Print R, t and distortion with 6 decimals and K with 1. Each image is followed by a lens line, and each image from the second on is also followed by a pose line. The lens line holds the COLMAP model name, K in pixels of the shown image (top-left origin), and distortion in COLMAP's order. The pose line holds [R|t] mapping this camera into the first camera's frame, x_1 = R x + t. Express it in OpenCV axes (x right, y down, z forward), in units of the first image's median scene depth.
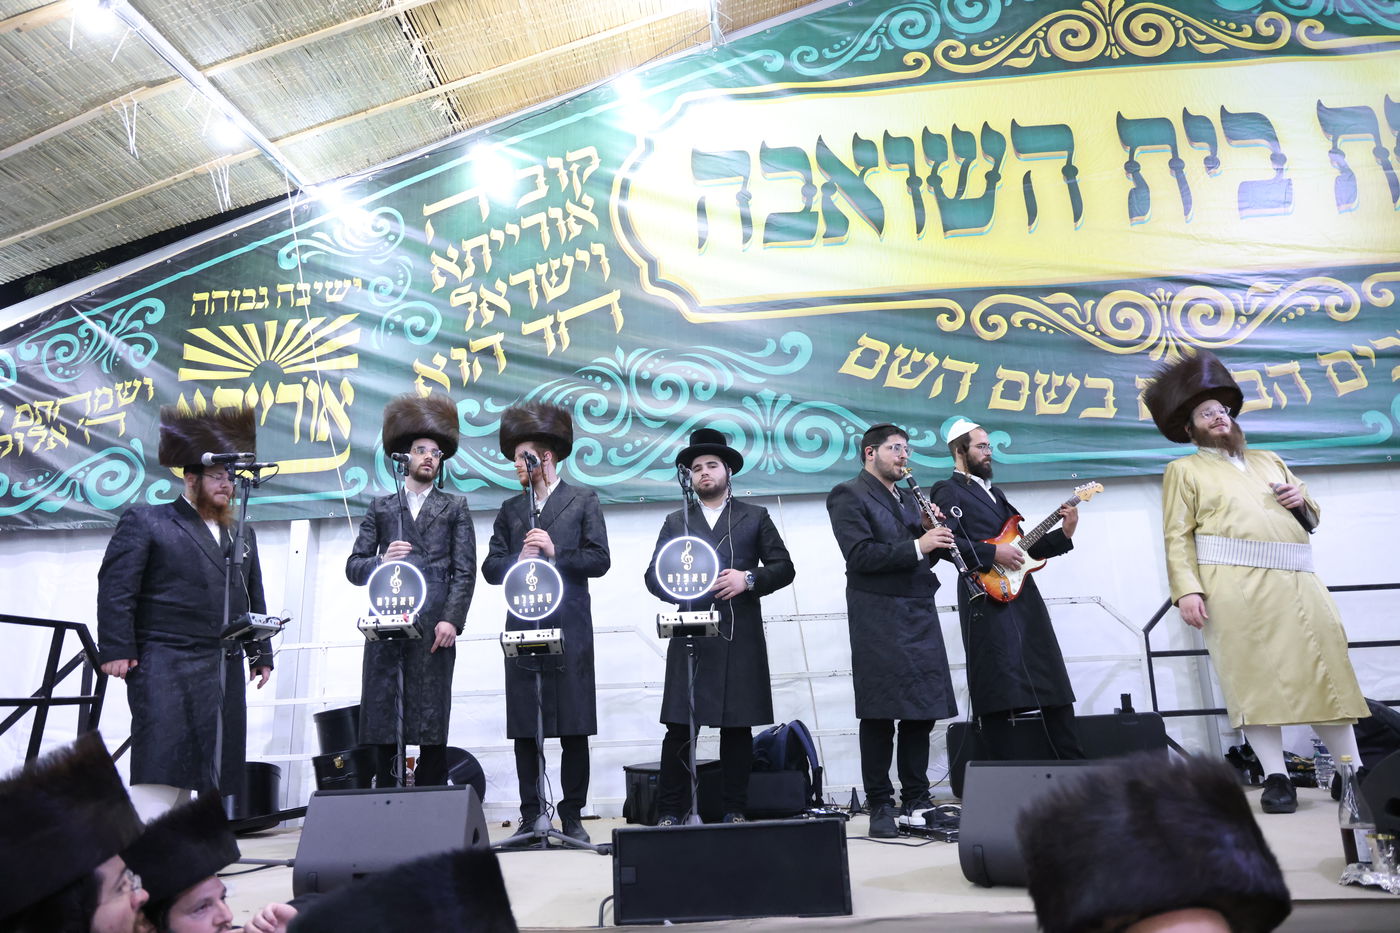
lens RADIAL K [[974.6, 0, 700.0], [0, 974.6, 466.5], [0, 0, 1]] dist [-0.098327, 0.081229]
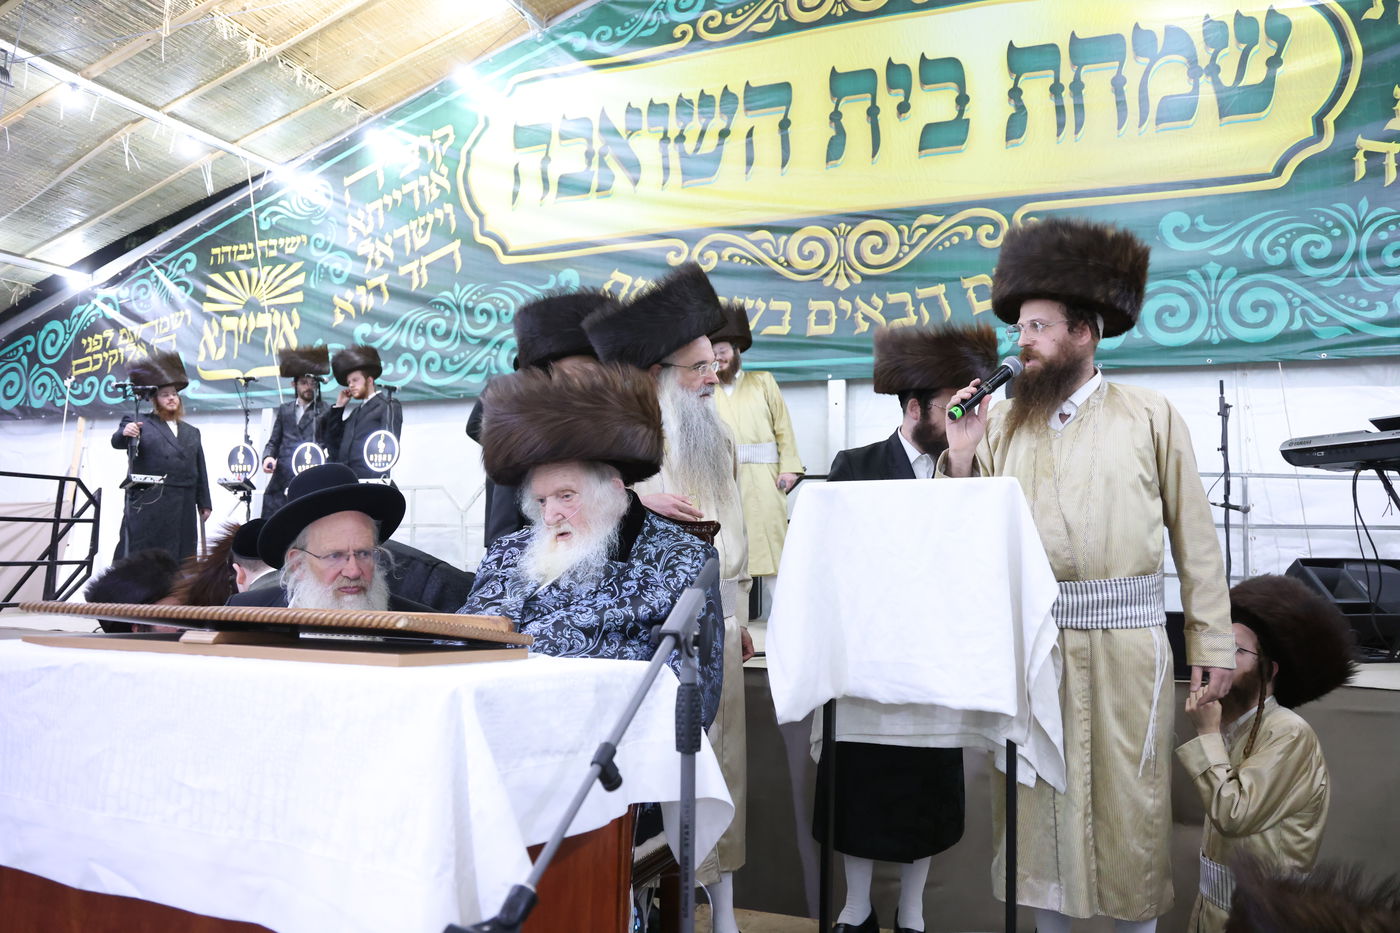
lens RADIAL K [[979.7, 0, 700.0], [0, 979.7, 466.5], [0, 0, 1]] dist [-0.087917, 0.076547]
pose [[0.964440, 0.024154, -0.263196, 0.602237], [0.016437, 0.988407, 0.150938, -0.067620], [0.263790, -0.149896, 0.952862, -0.248781]]
